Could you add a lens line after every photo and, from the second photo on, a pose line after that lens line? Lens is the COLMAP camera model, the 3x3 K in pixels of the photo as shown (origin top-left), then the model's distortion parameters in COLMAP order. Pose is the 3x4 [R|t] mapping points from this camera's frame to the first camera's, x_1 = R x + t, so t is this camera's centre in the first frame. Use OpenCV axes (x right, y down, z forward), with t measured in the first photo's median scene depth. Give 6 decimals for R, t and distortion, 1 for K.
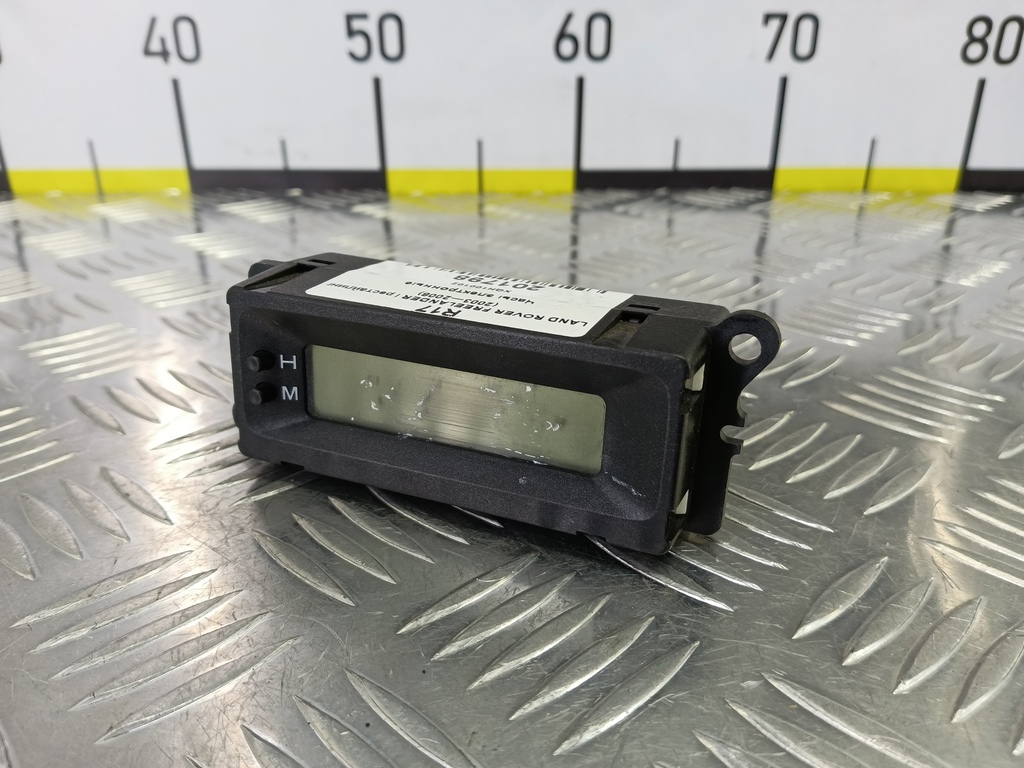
lens RADIAL K [[743.7, 0, 494.6], [0, 743.7, 370.8], [0, 0, 1]] dist [0.042717, -0.097723]
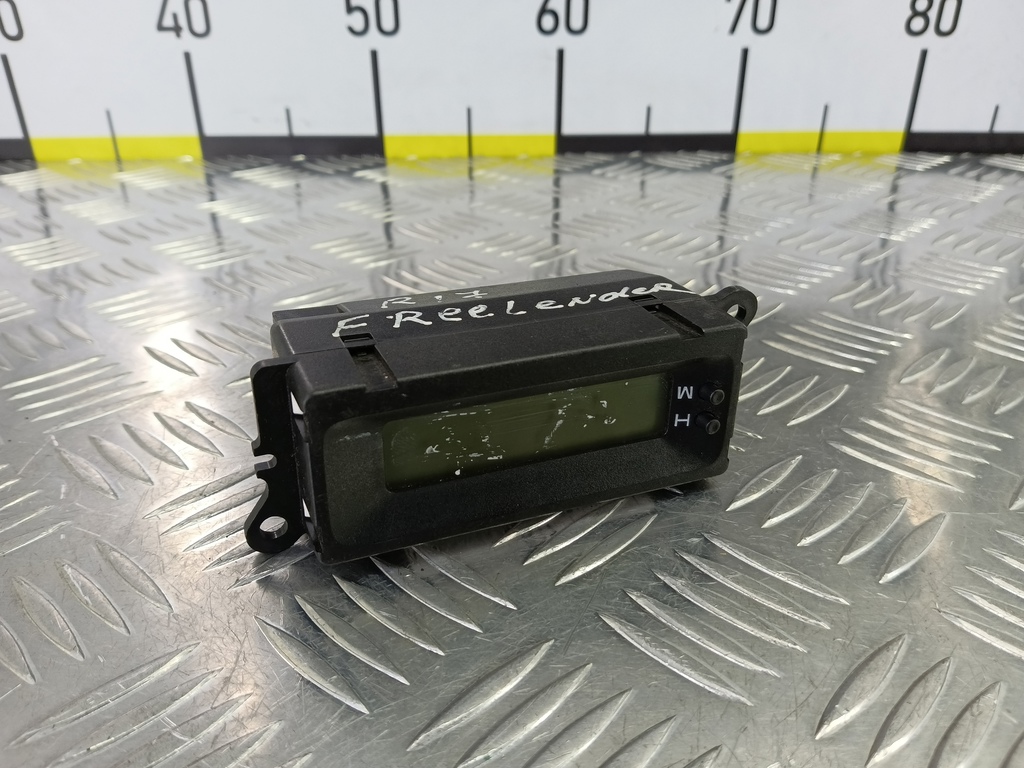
lens RADIAL K [[743.4, 0, 512.0], [0, 743.4, 384.0], [0, 0, 1]] dist [0.044901, -0.100832]
pose [[0.998477, -0.018500, 0.051972, -0.022898], [0.014285, 0.996667, 0.080321, 0.004907], [-0.053284, -0.079456, 0.995413, -0.125785]]
